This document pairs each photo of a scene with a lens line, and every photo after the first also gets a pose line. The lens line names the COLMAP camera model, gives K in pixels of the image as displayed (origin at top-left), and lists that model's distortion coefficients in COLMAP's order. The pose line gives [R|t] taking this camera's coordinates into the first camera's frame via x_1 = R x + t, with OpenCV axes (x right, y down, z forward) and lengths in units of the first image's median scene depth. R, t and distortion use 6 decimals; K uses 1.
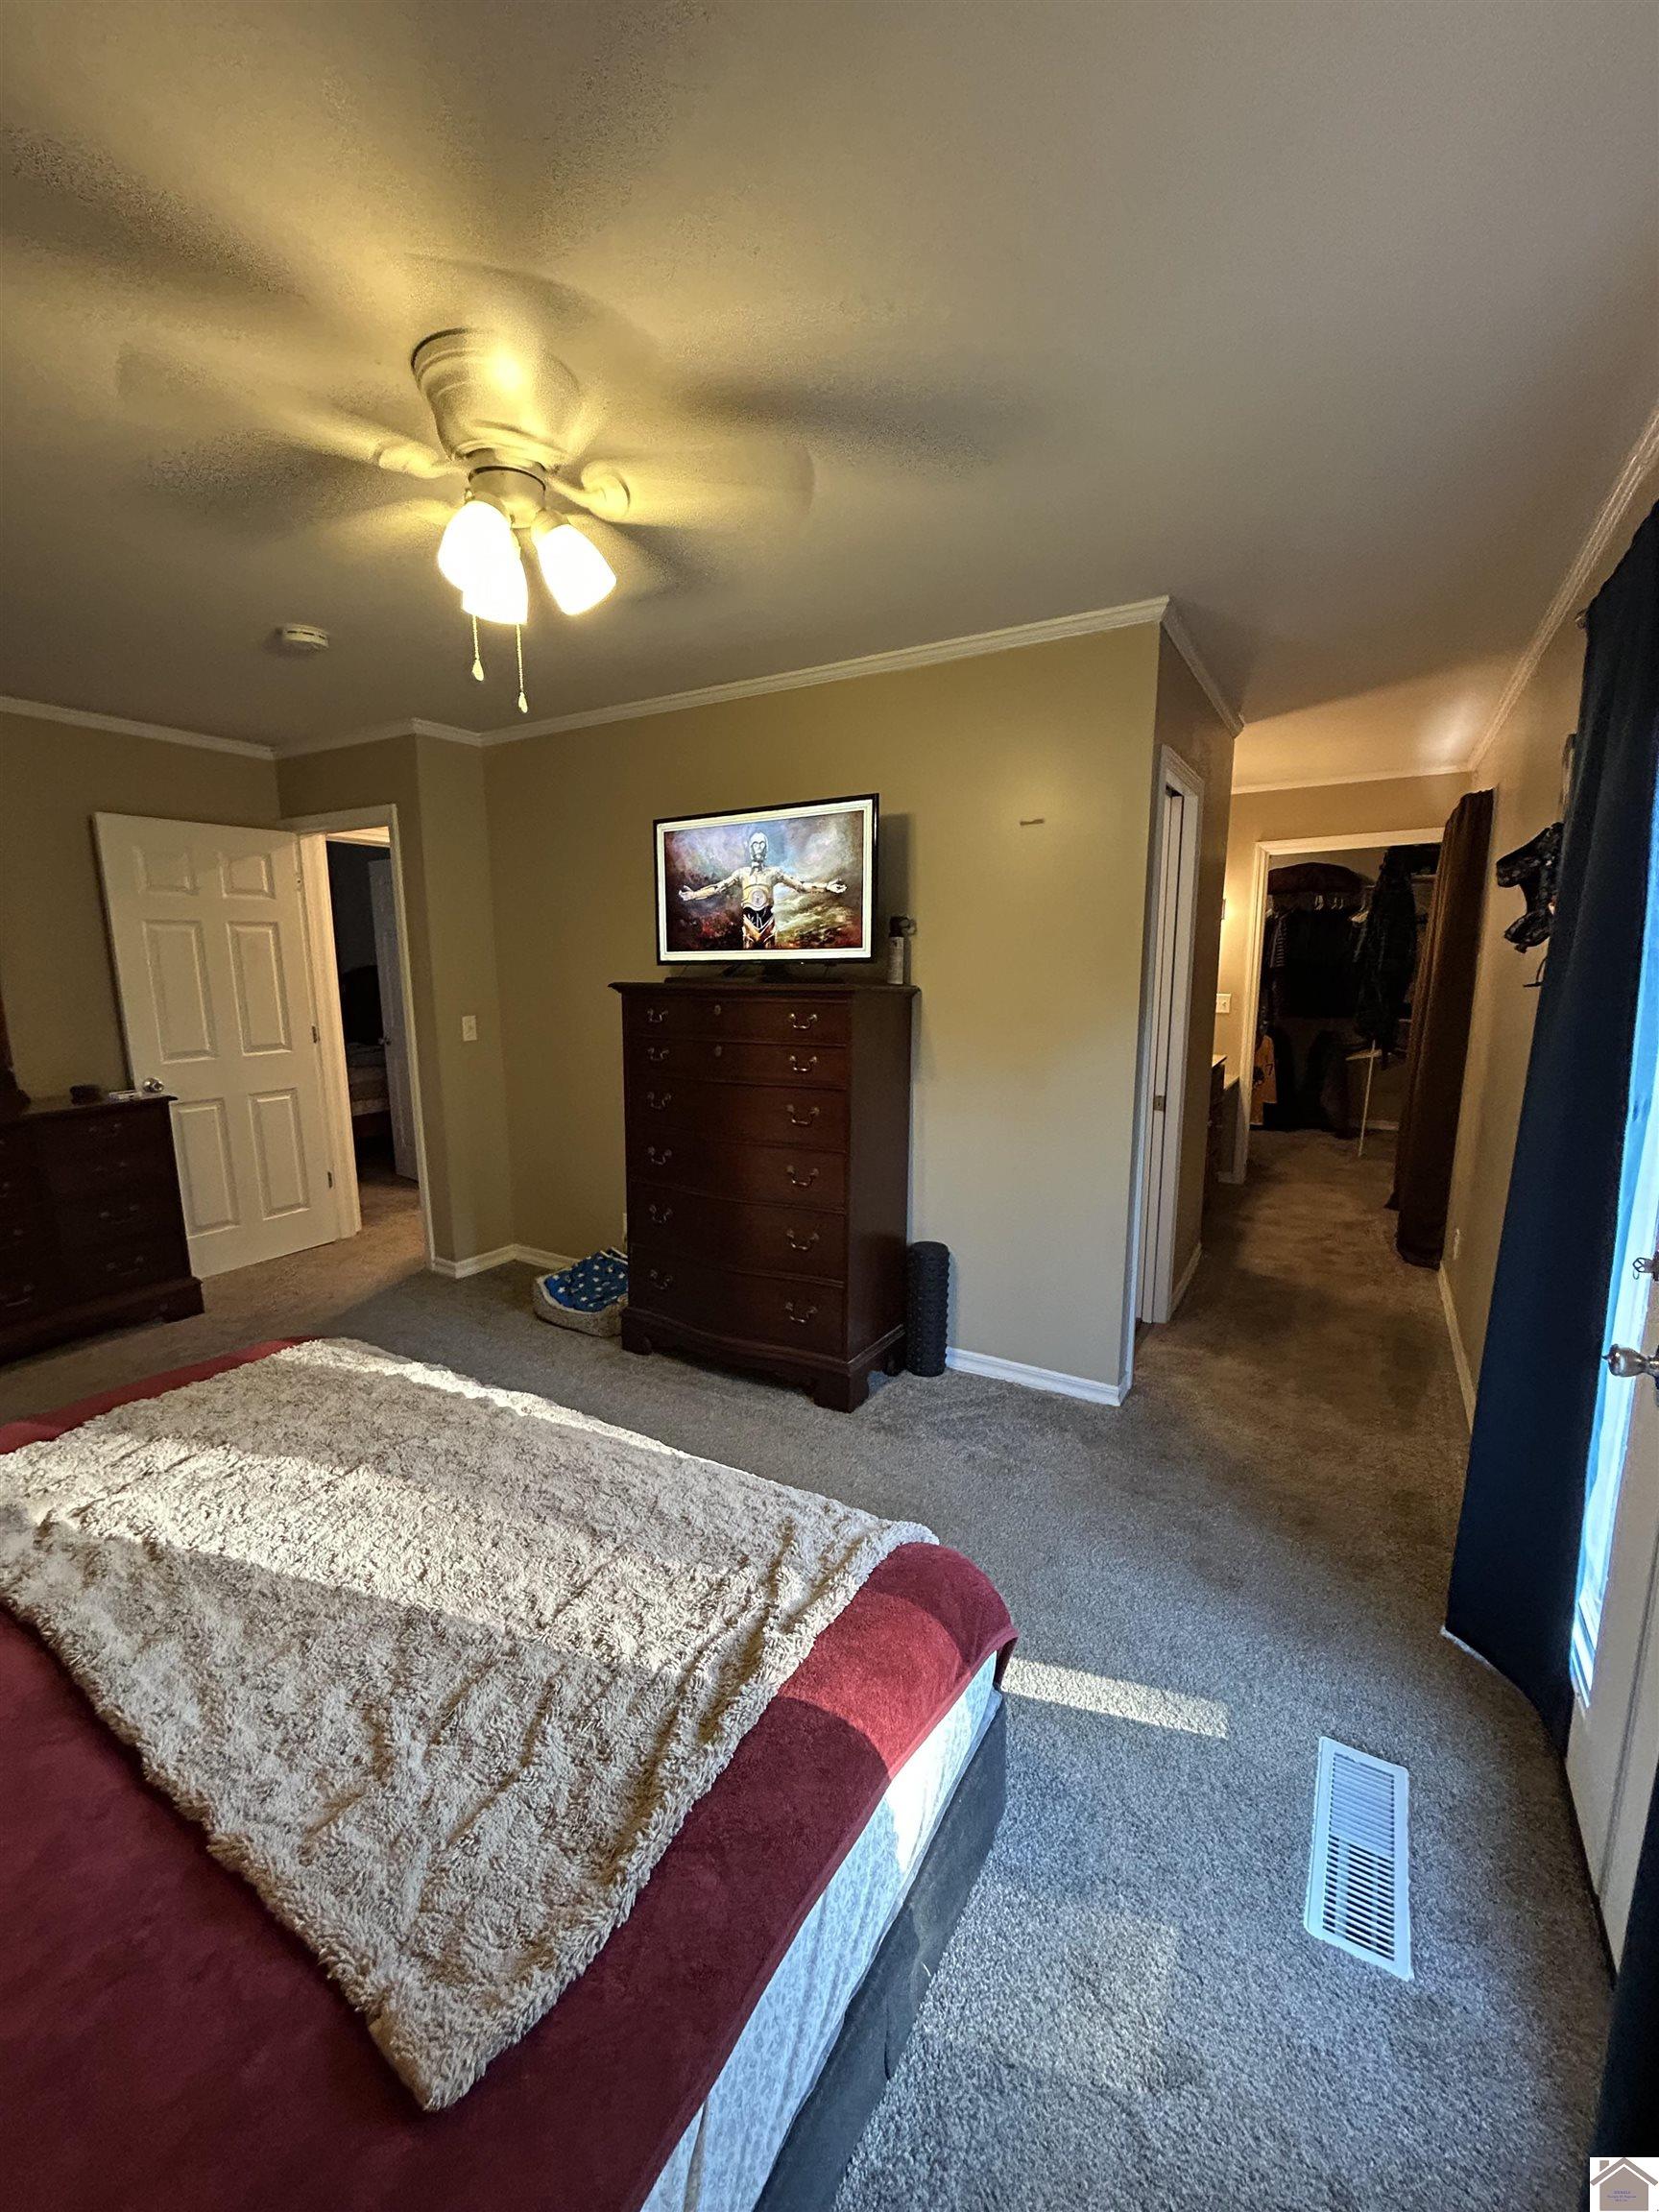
lens RADIAL K [[889.9, 0, 828.3], [0, 889.9, 1112.0], [0, 0, 1]] dist [-0.003489, 0.002072]
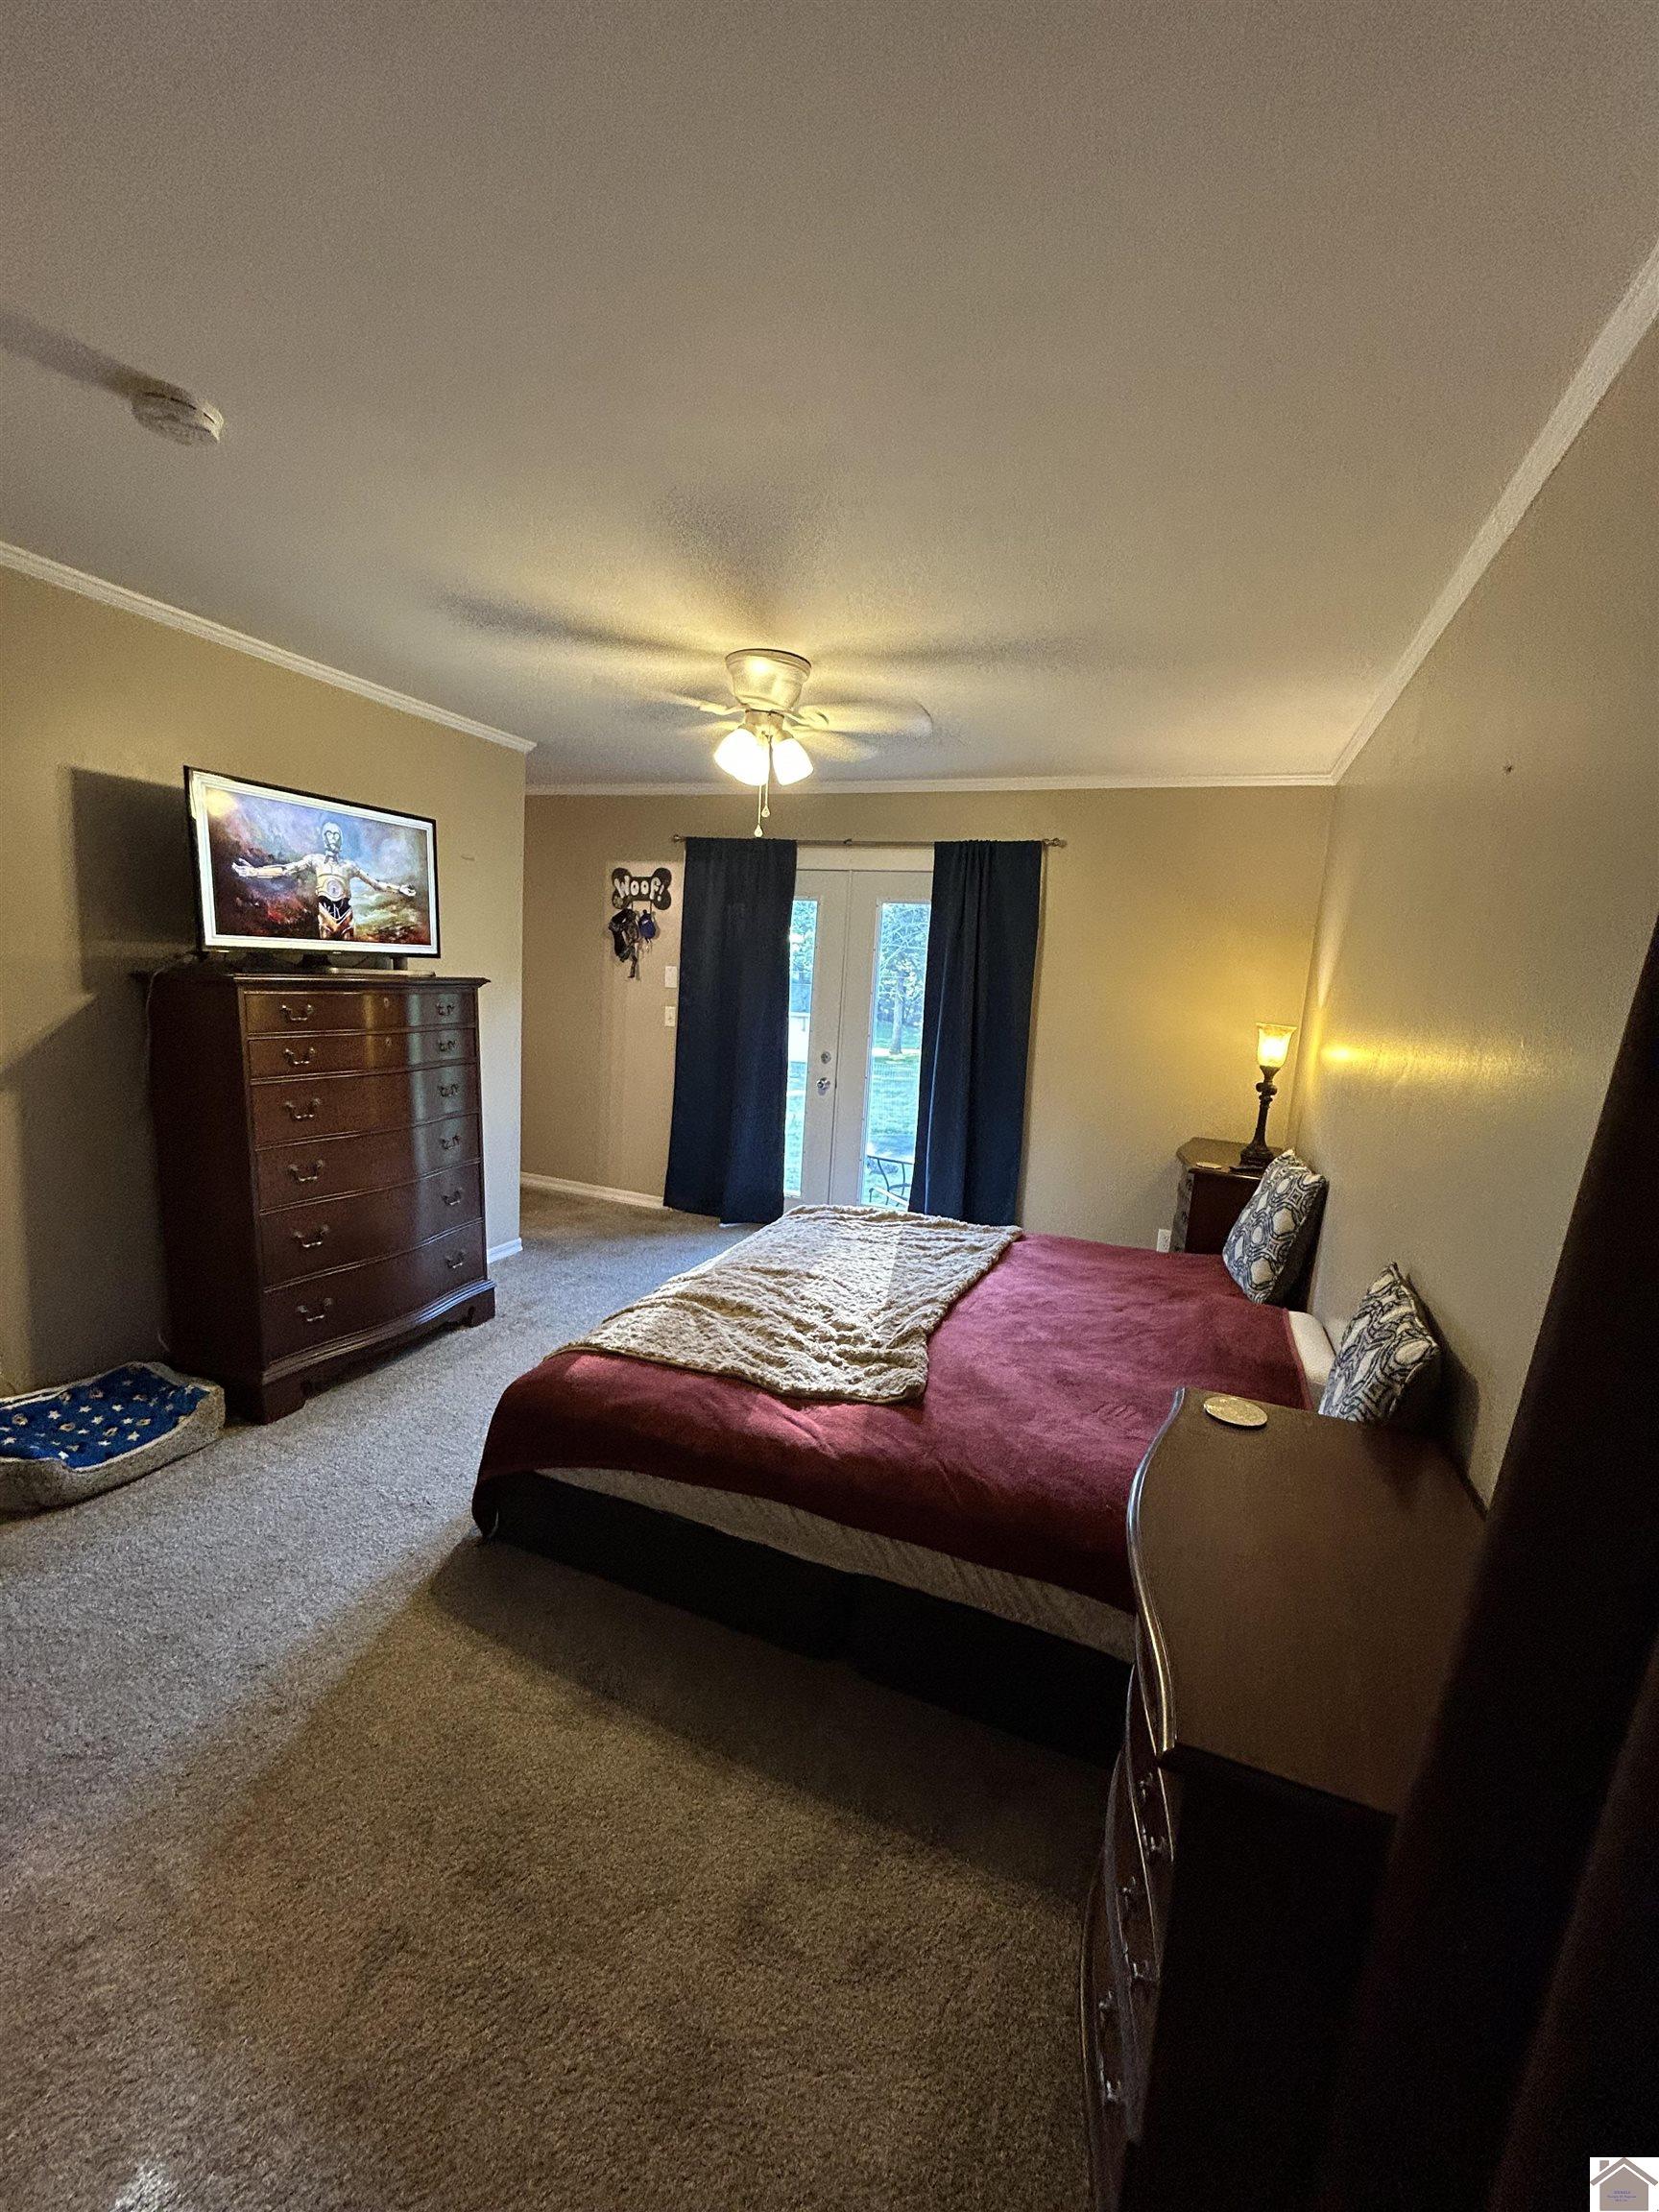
lens RADIAL K [[889.9, 0, 830.8], [0, 889.9, 1114.3], [0, 0, 1]] dist [-0.003489, 0.002072]
pose [[-0.154118, -0.165273, 0.974132, -1.172642], [0.109105, 0.977035, 0.183027, -0.115504], [-0.982010, 0.134490, -0.132547, 0.622434]]
